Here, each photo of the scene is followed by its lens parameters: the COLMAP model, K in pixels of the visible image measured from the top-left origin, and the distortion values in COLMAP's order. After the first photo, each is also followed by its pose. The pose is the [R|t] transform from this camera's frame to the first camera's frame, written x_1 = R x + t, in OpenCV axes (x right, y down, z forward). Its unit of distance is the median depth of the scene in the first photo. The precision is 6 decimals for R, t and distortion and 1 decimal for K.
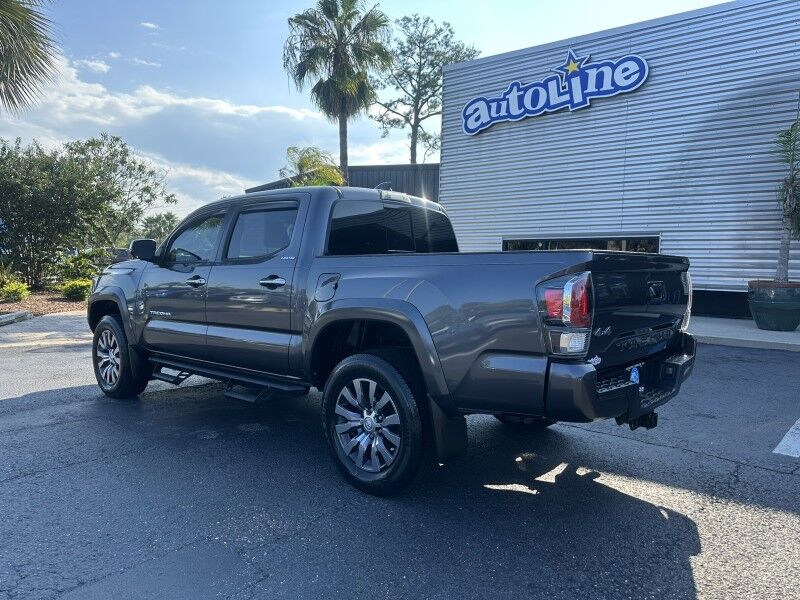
lens RADIAL K [[571.5, 0, 395.5], [0, 571.5, 295.0], [0, 0, 1]] dist [0.026313, -0.045173]
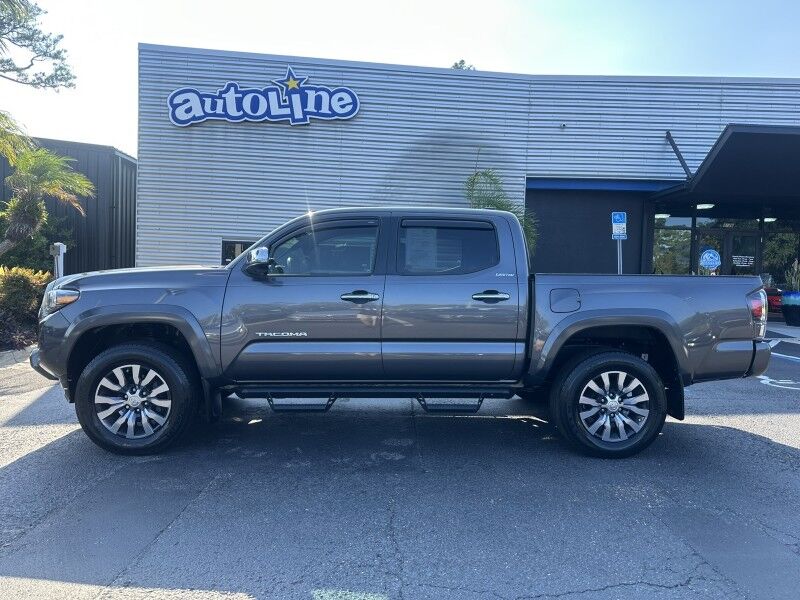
lens RADIAL K [[571.5, 0, 391.7], [0, 571.5, 299.0], [0, 0, 1]] dist [0.026313, -0.045173]
pose [[0.717200, -0.021701, 0.696529, -0.314144], [0.012759, 0.999756, 0.018010, -0.011504], [-0.696750, -0.004030, 0.717302, 0.098872]]
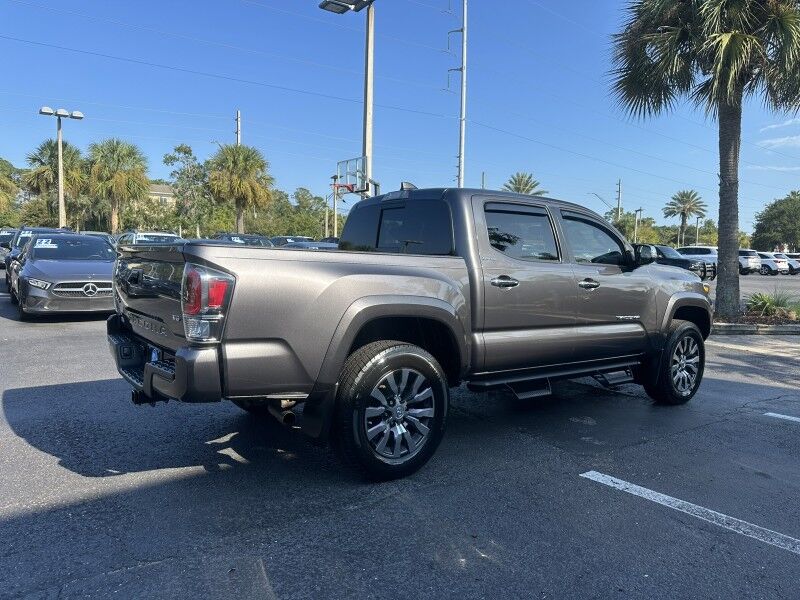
lens RADIAL K [[571.5, 0, 399.3], [0, 571.5, 289.0], [0, 0, 1]] dist [0.026313, -0.045173]
pose [[-0.201967, 0.026433, -0.979035, 0.228204], [-0.071092, 0.996603, 0.041573, -0.010062], [0.976809, 0.077998, -0.199402, 0.274388]]
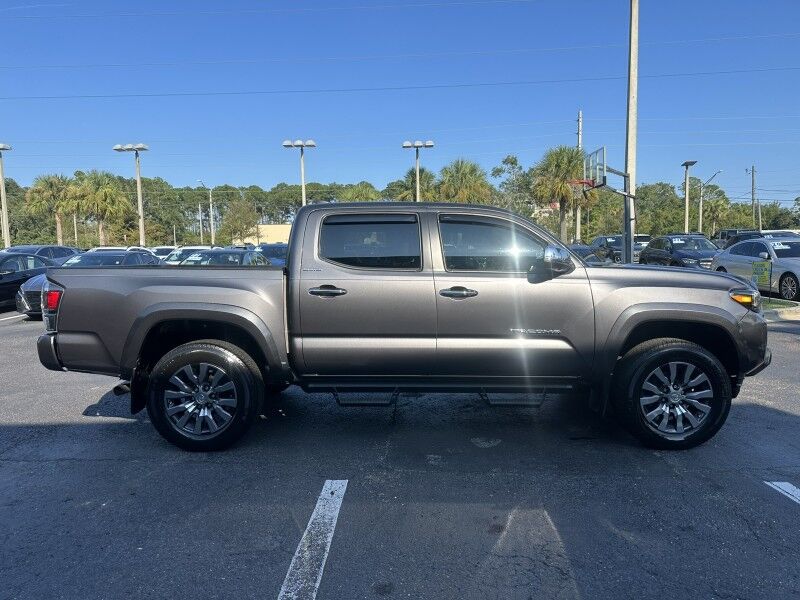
lens RADIAL K [[571.5, 0, 397.1], [0, 571.5, 300.9], [0, 0, 1]] dist [0.026313, -0.045173]
pose [[-0.767923, 0.039594, -0.639317, 0.140975], [-0.026795, 0.995228, 0.093822, -0.023752], [0.639981, 0.089179, -0.763198, 0.446946]]
